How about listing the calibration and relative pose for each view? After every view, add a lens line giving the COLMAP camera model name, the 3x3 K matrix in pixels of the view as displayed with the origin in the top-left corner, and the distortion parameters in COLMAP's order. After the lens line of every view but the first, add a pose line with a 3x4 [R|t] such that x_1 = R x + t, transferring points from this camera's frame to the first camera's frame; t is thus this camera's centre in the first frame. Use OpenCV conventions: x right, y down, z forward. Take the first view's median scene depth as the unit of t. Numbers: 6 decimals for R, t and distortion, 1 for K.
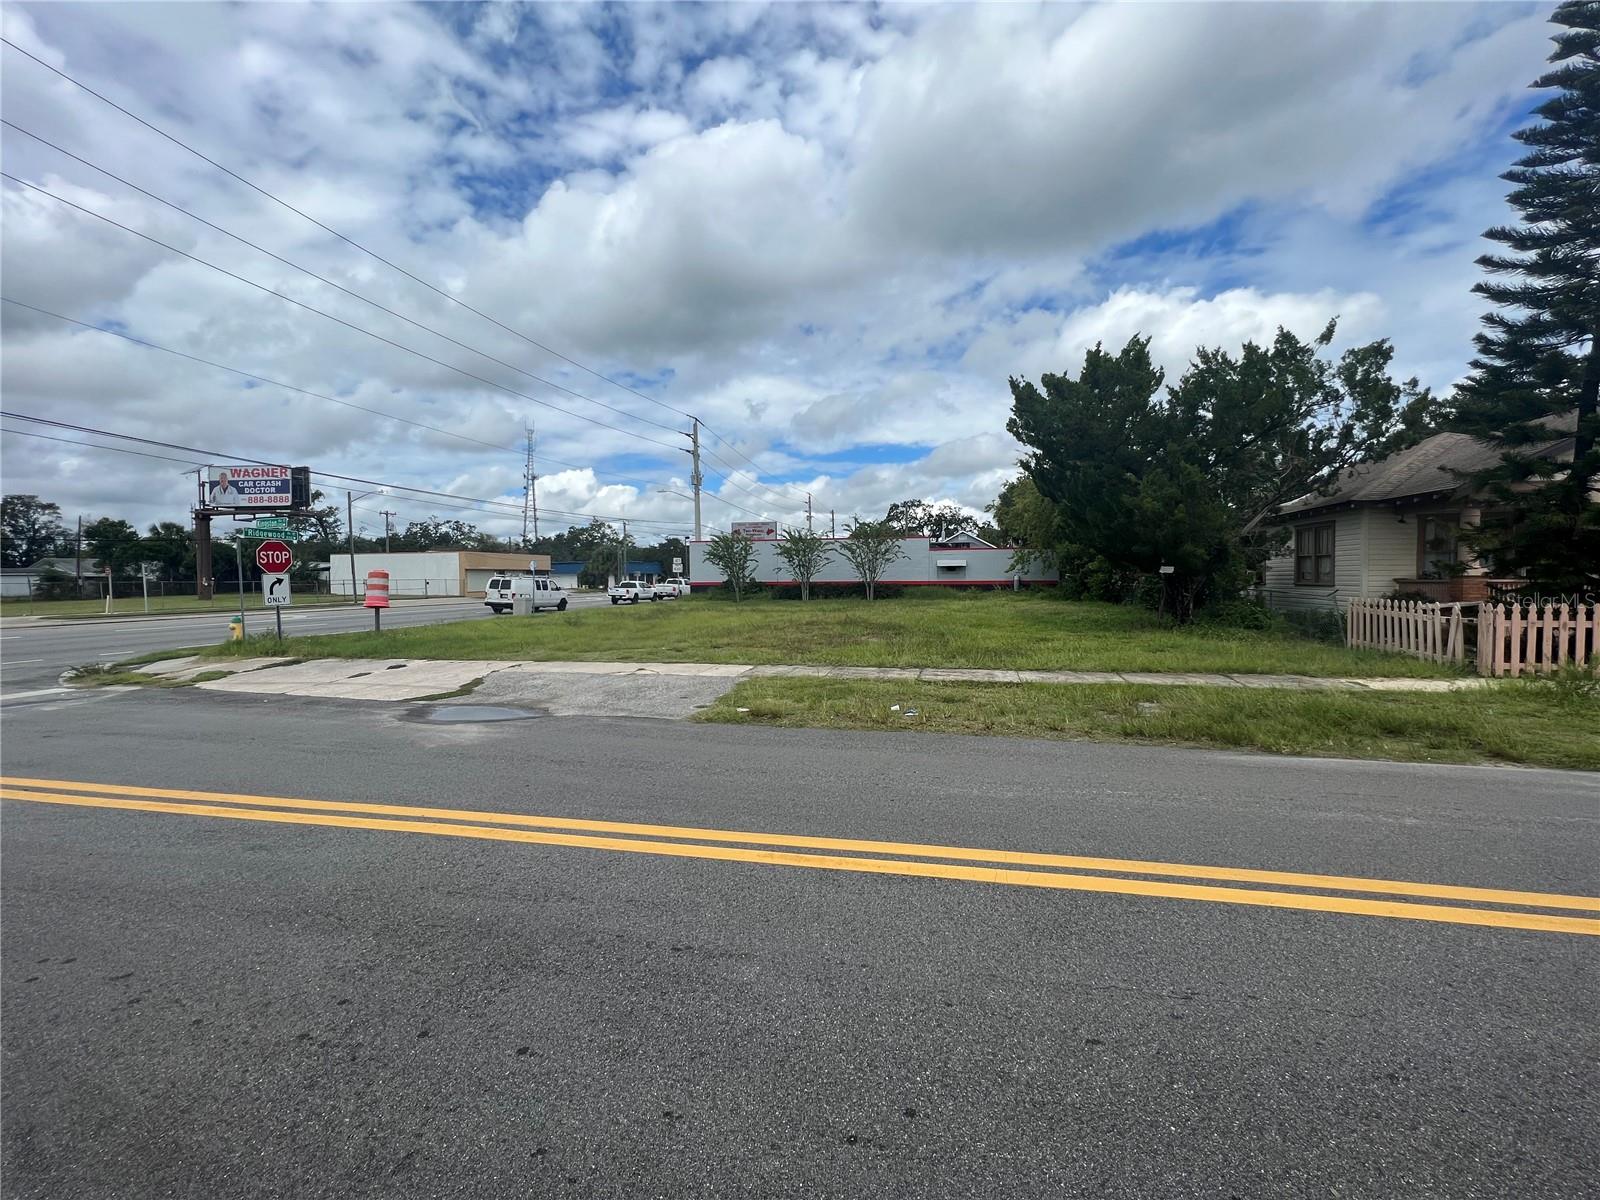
lens RADIAL K [[639.6, 0, 795.7], [0, 639.6, 603.9], [0, 0, 1]] dist [-0.002555, 0.000111]
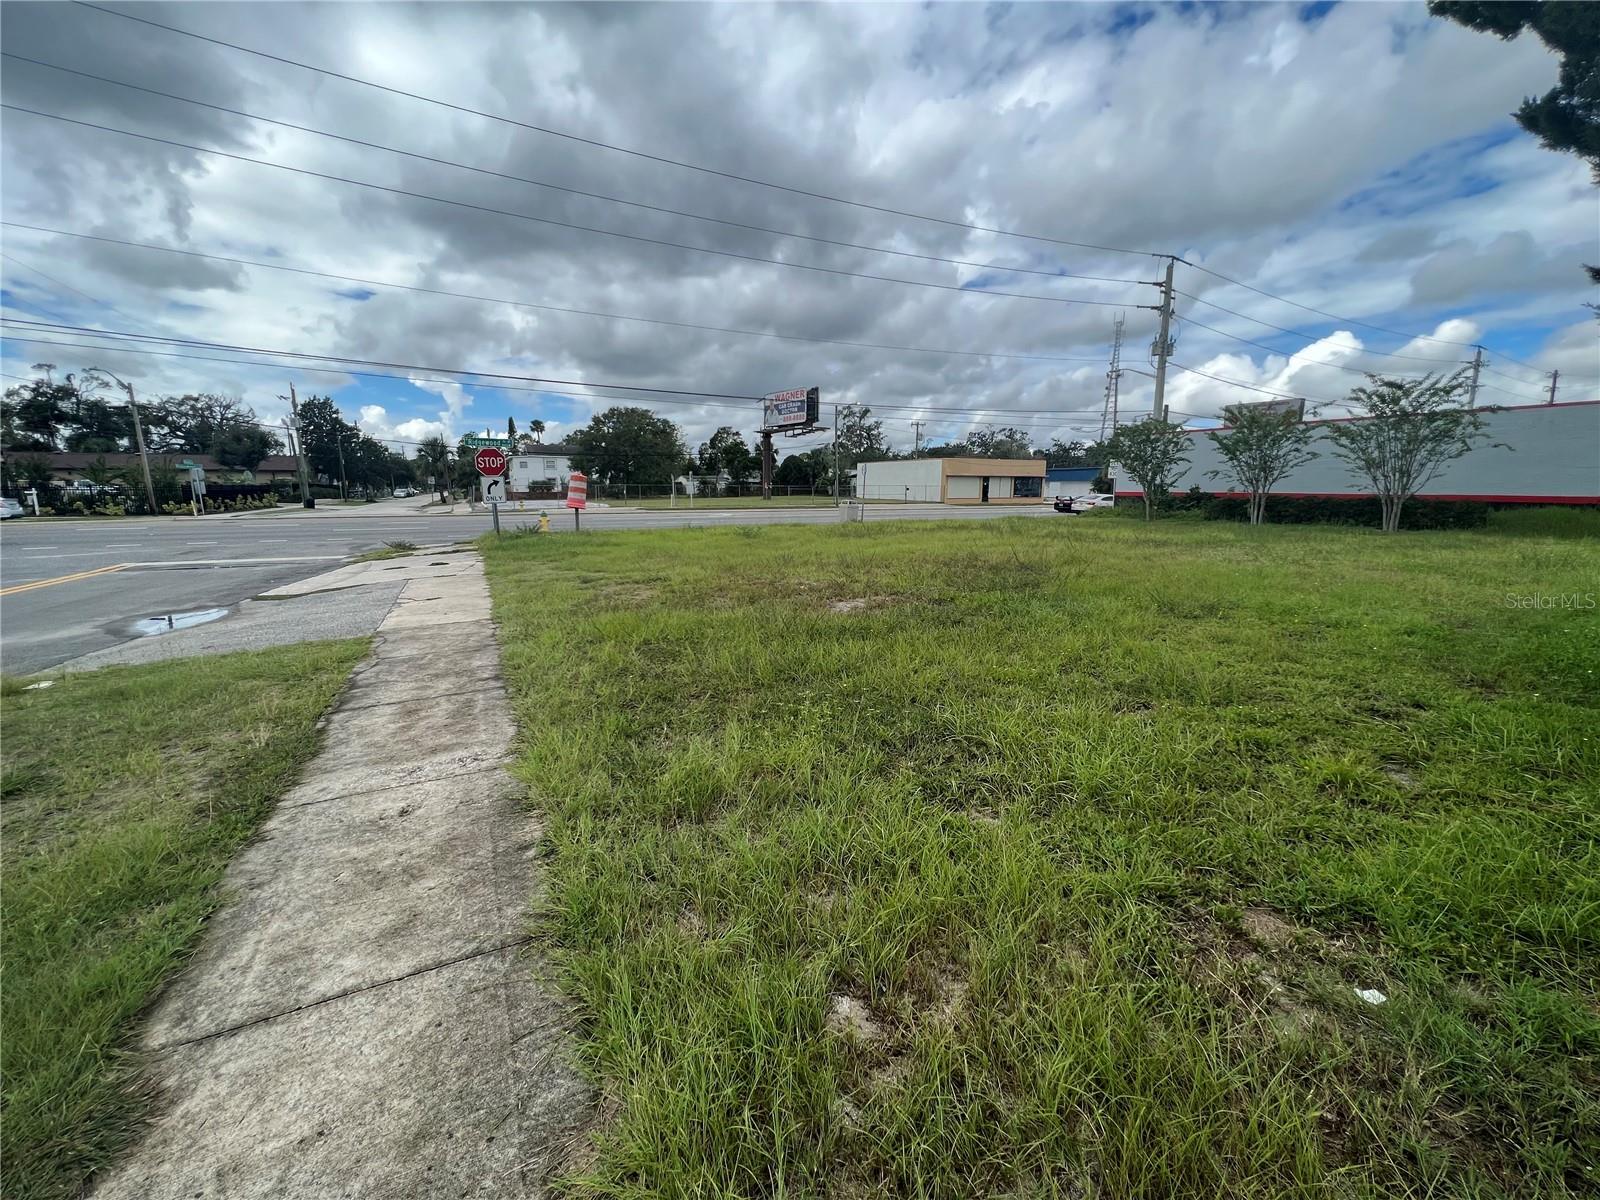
lens RADIAL K [[639.6, 0, 795.0], [0, 639.6, 595.6], [0, 0, 1]] dist [-0.002555, 0.000111]
pose [[0.654979, 0.136584, -0.743201, 0.120756], [-0.039593, 0.988381, 0.146749, -0.006518], [0.754609, -0.066692, 0.652776, 0.167574]]
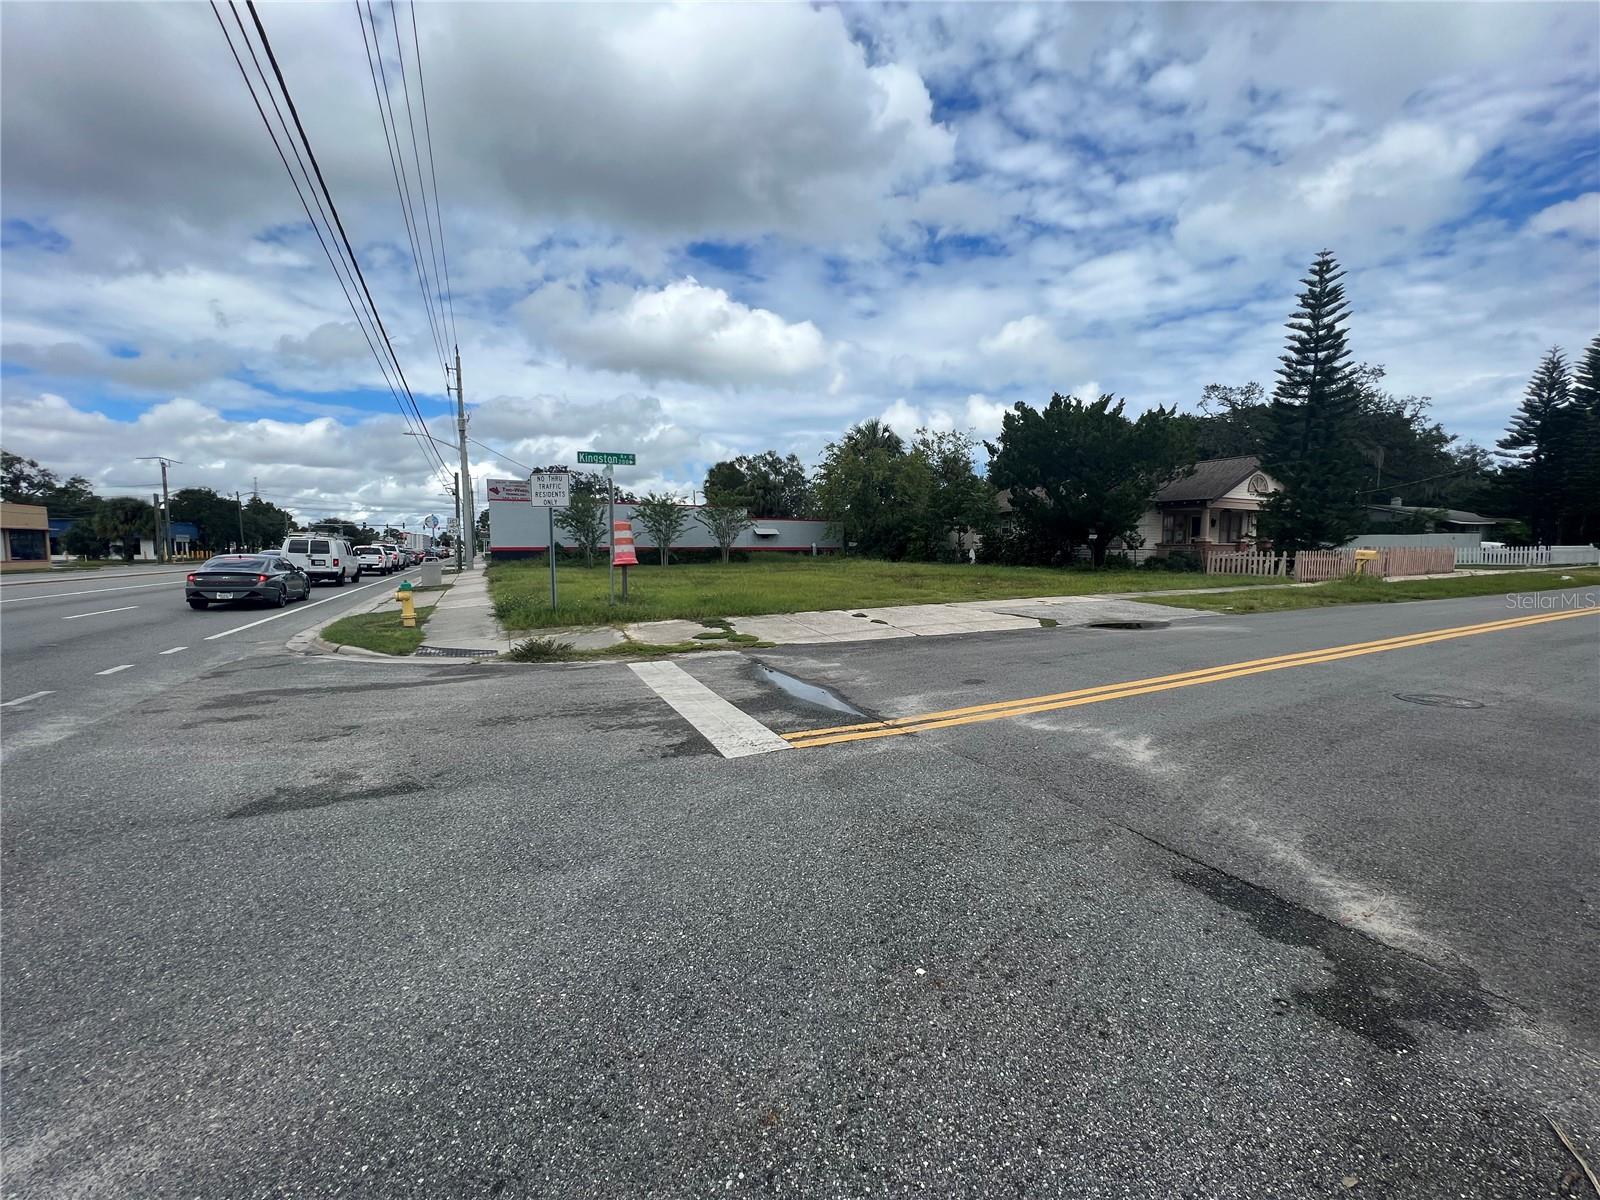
lens RADIAL K [[639.6, 0, 800.6], [0, 639.6, 602.0], [0, 0, 1]] dist [-0.002555, 0.000111]
pose [[0.770320, -0.048084, 0.635842, -0.294674], [0.021947, 0.998561, 0.048924, 0.004937], [-0.637280, -0.023732, 0.770267, 0.052669]]
